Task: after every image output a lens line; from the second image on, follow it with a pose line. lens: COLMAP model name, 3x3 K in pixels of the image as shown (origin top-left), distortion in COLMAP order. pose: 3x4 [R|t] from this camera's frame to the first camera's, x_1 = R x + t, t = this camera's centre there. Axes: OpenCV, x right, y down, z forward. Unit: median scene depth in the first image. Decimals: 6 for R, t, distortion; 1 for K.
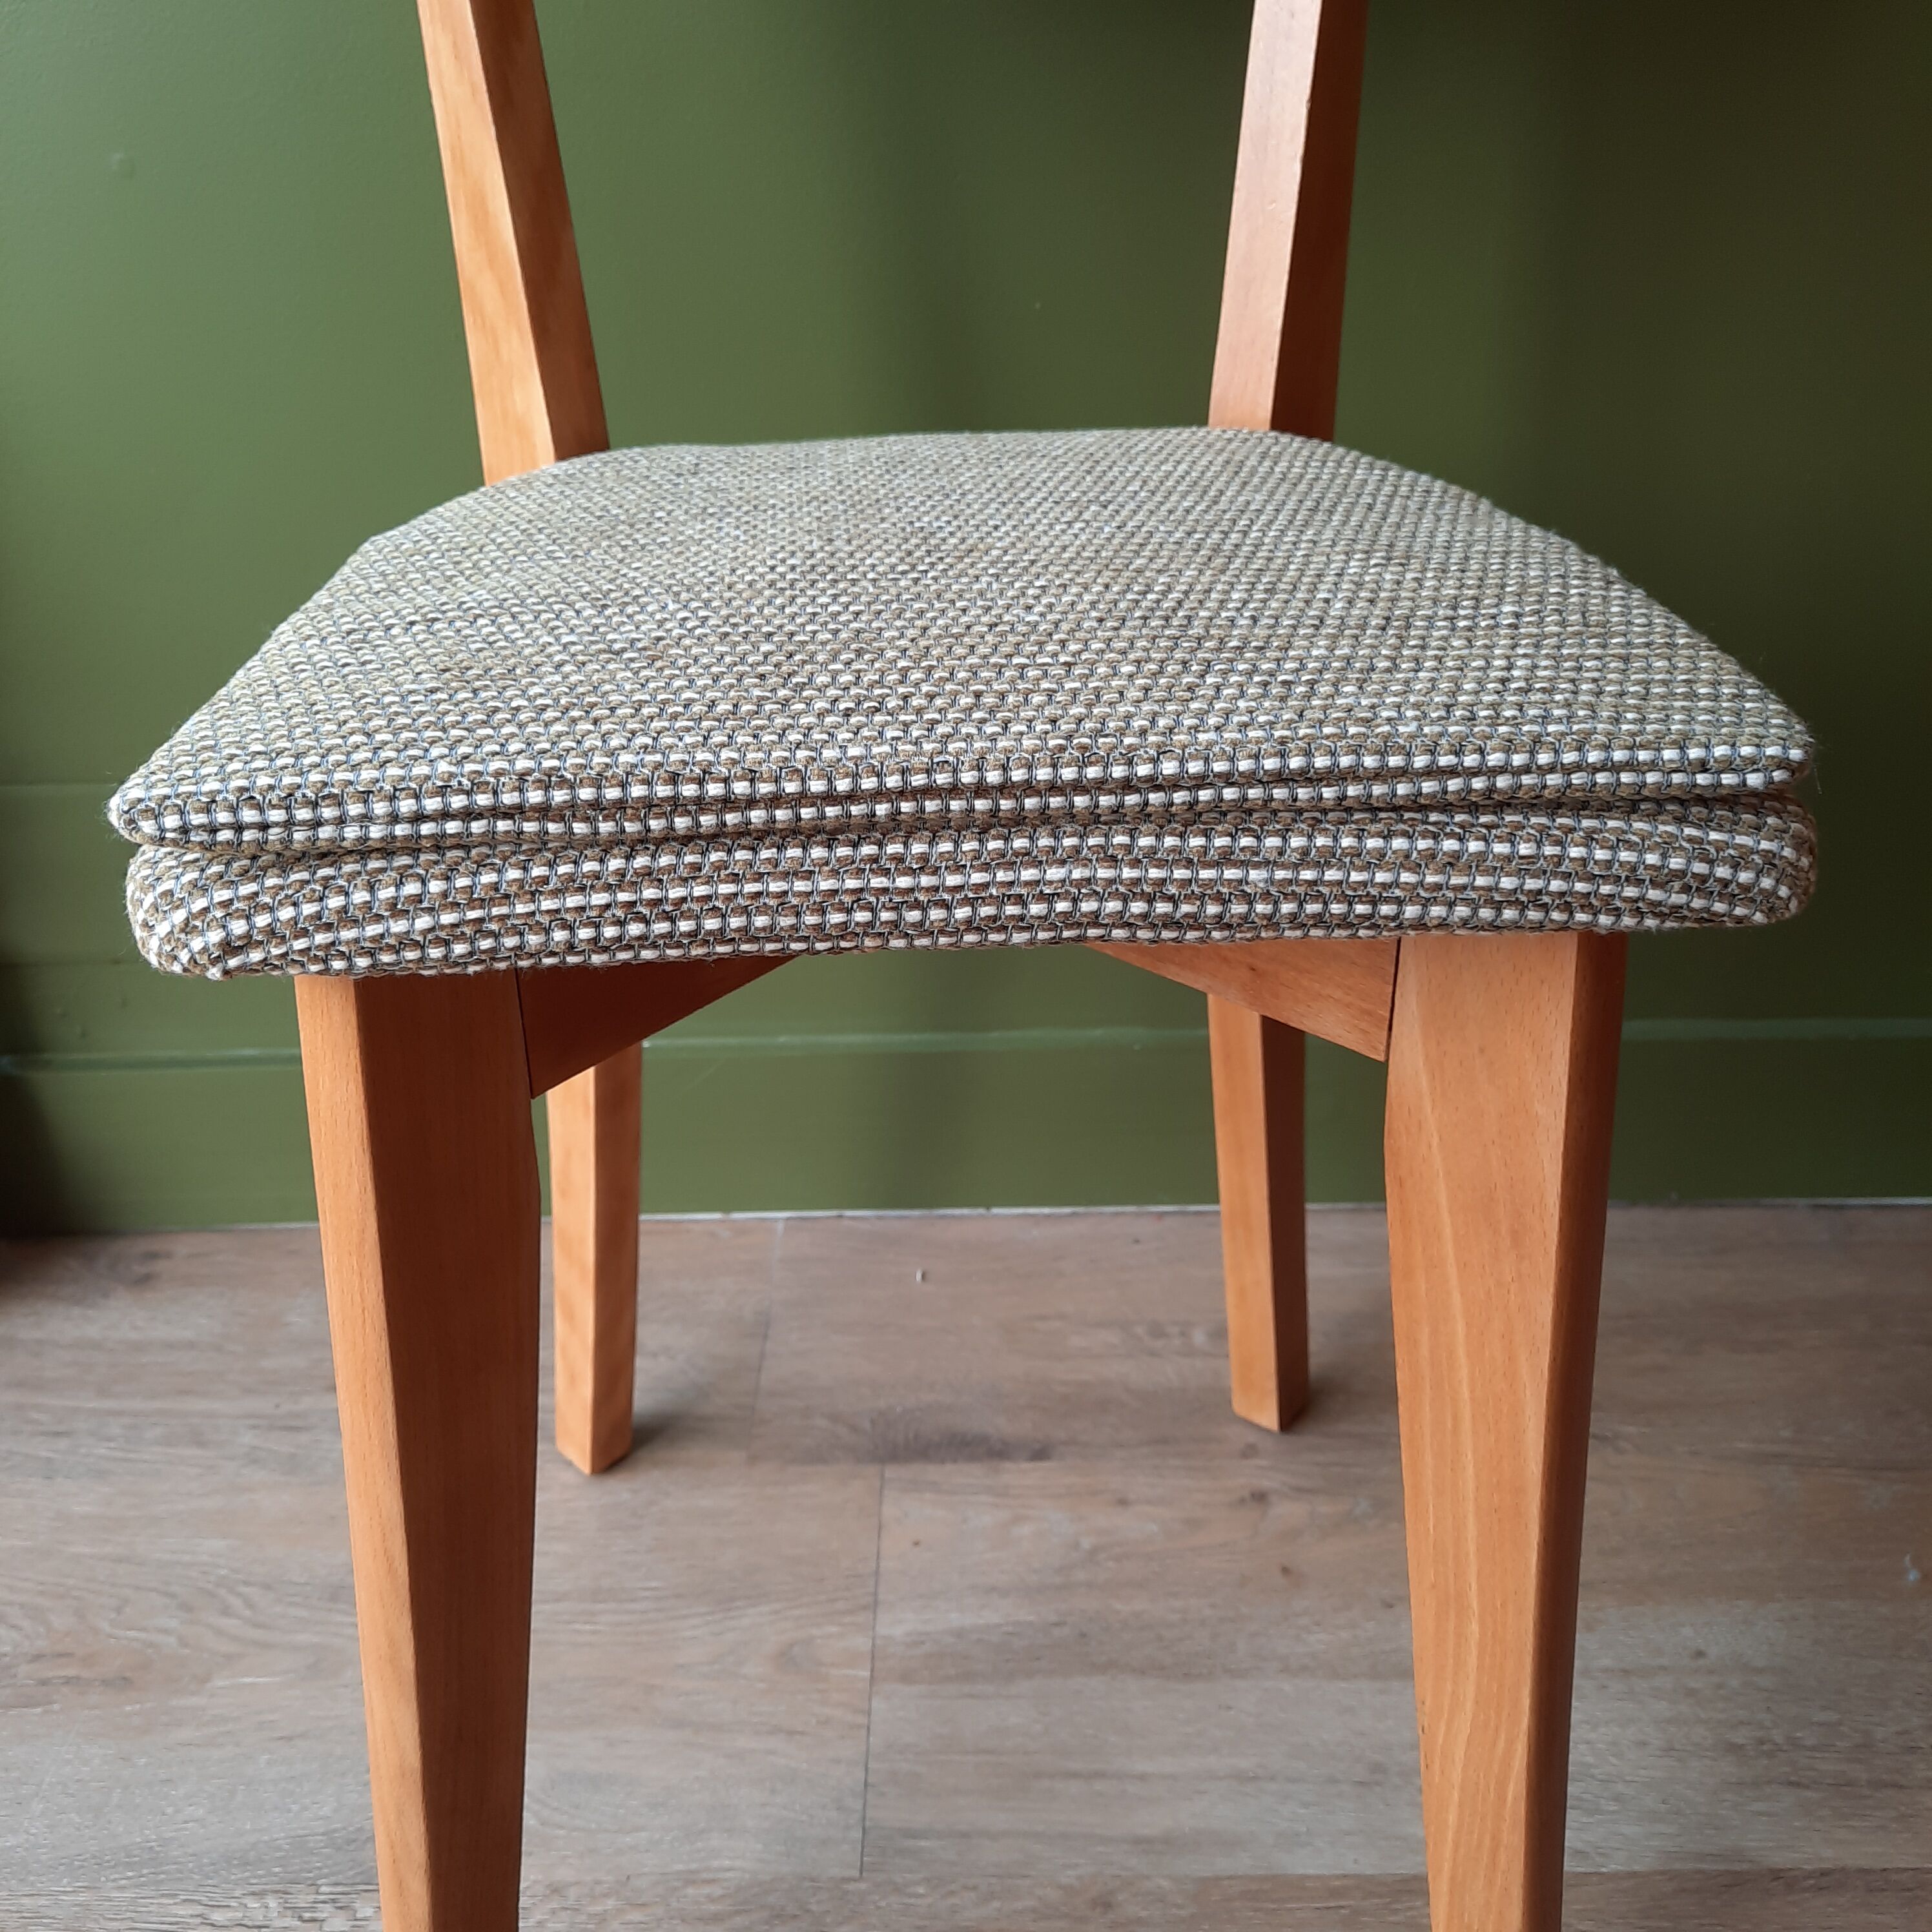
lens RADIAL K [[2109.7, 0, 966.0], [0, 2109.7, 966.0], [0, 0, 1]] dist [0.066445, -0.124307]
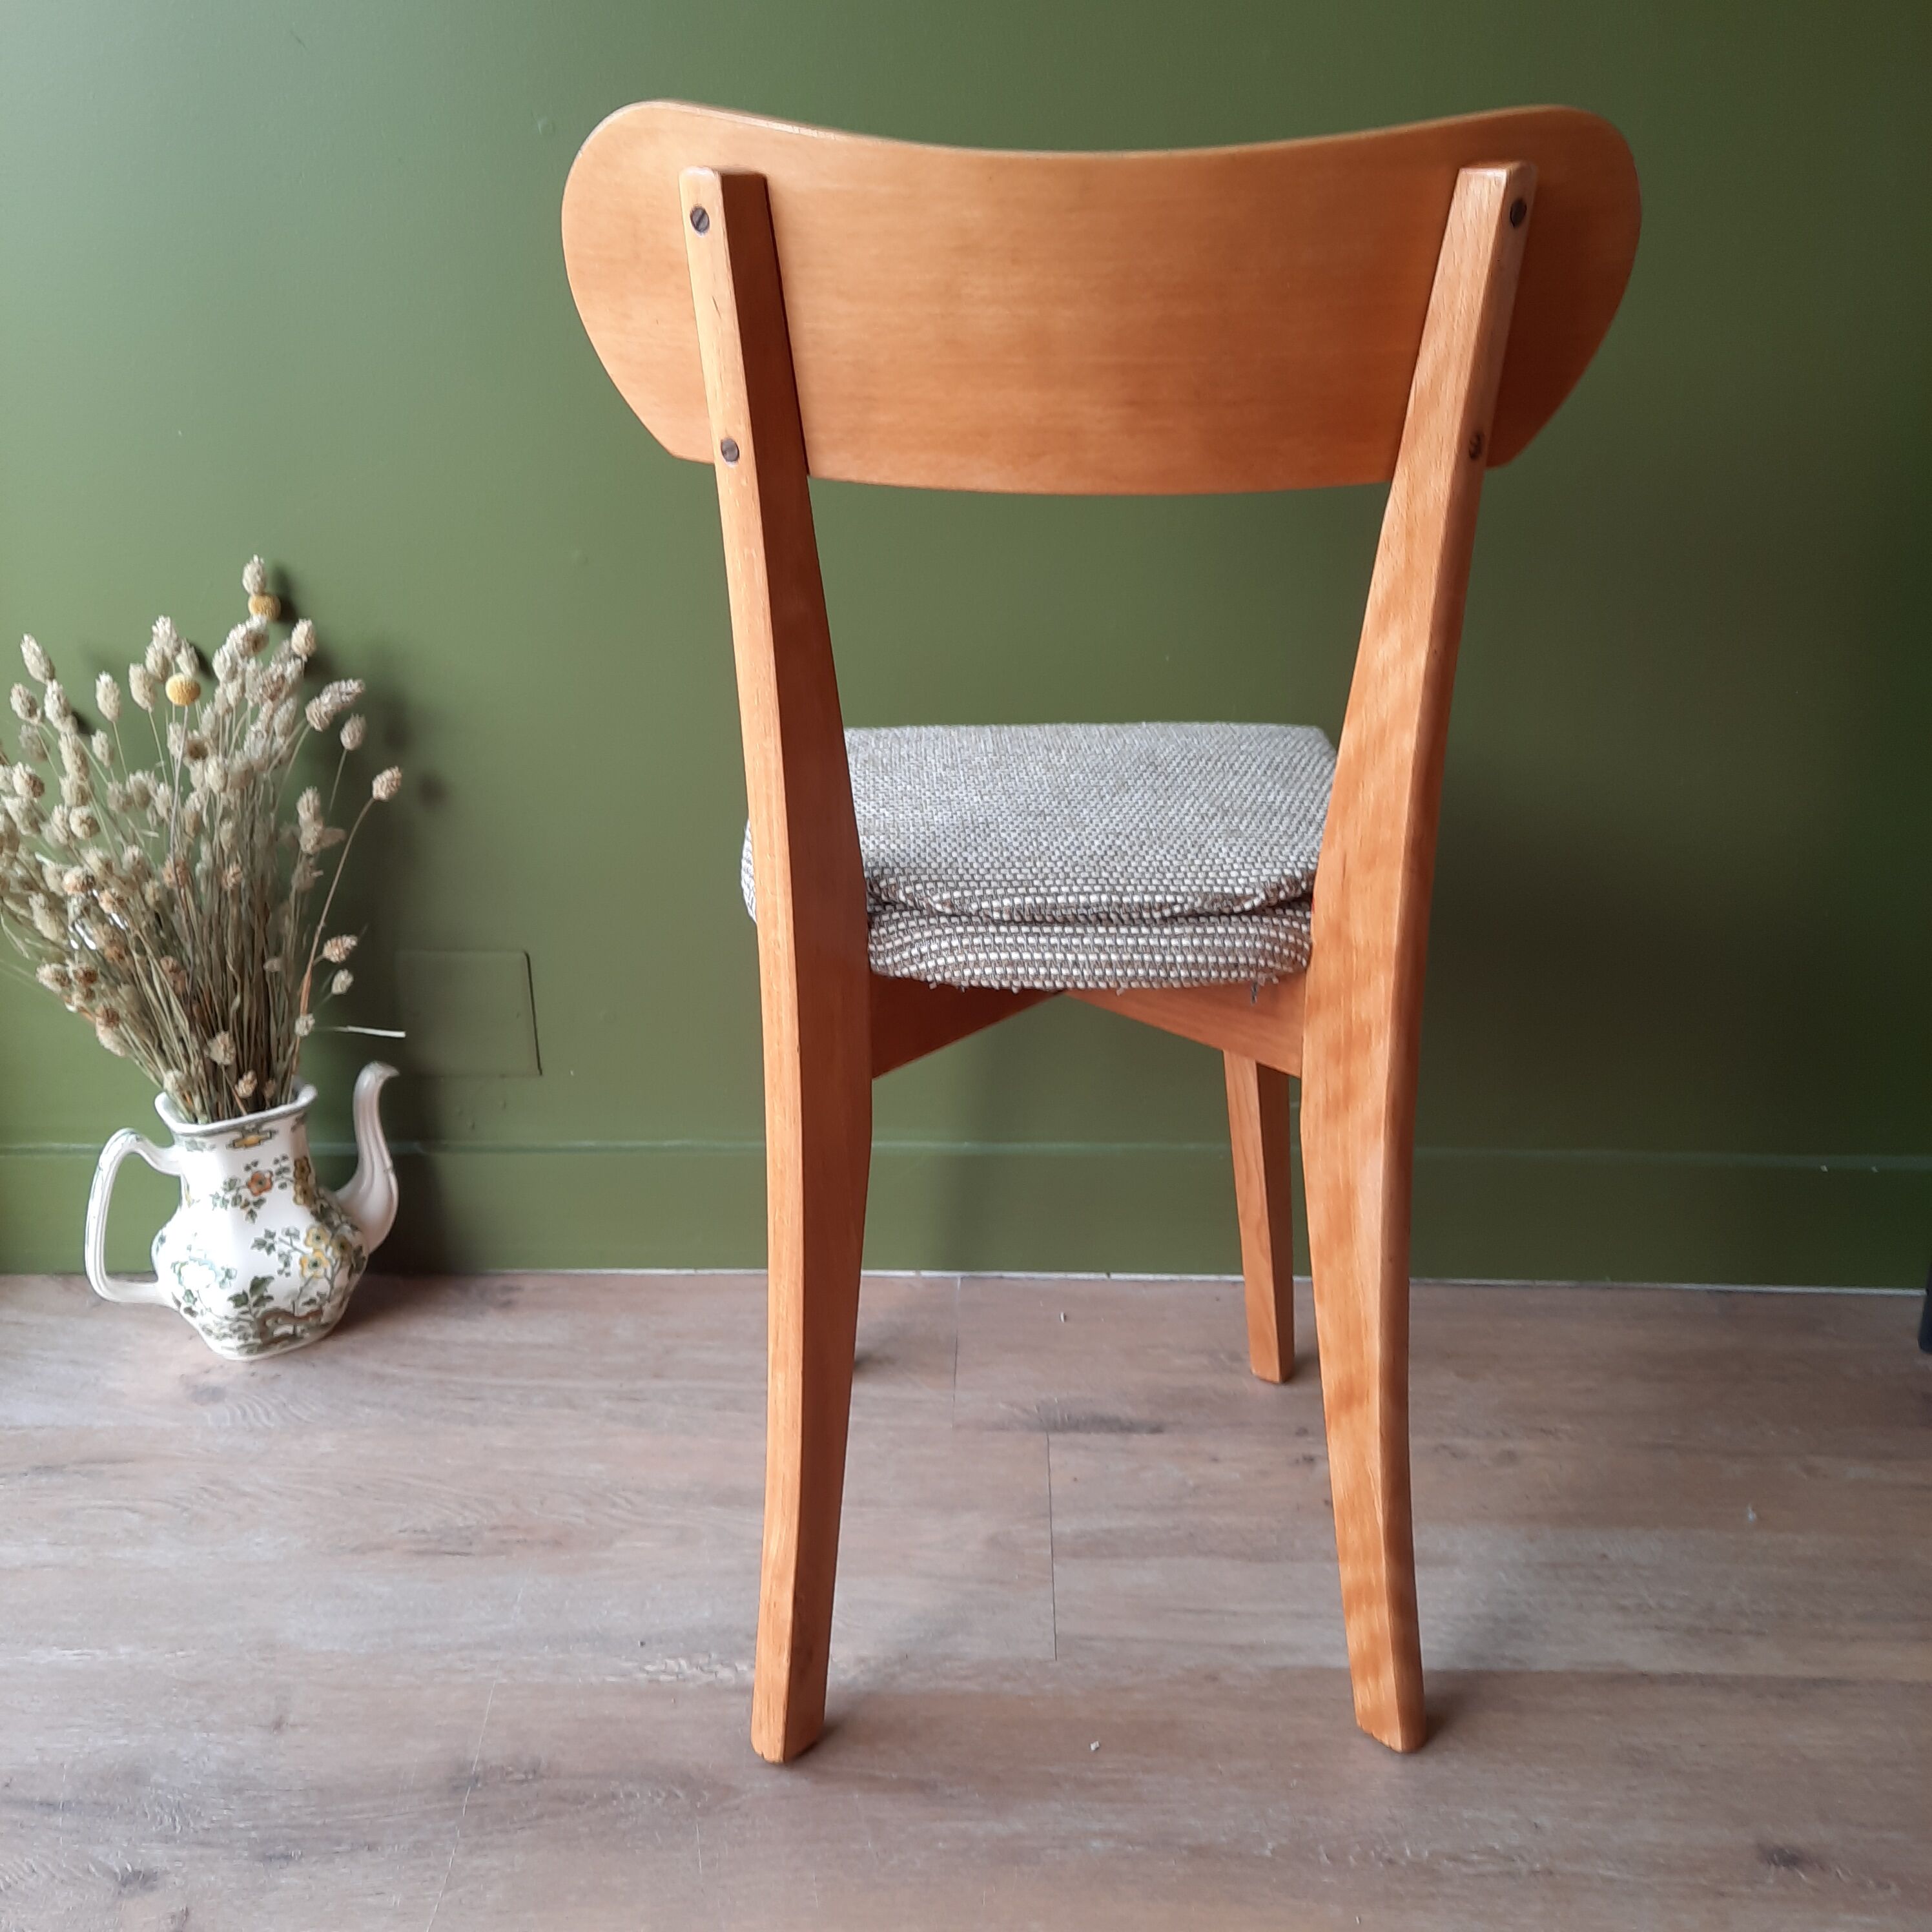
lens RADIAL K [[2109.7, 0, 966.0], [0, 2109.7, 966.0], [0, 0, 1]] dist [0.066445, -0.124307]
pose [[0.999549, 0.028183, -0.010396, -0.096531], [-0.029002, 0.995560, -0.089552, 0.052964], [0.007826, 0.089813, 0.995928, -0.508922]]
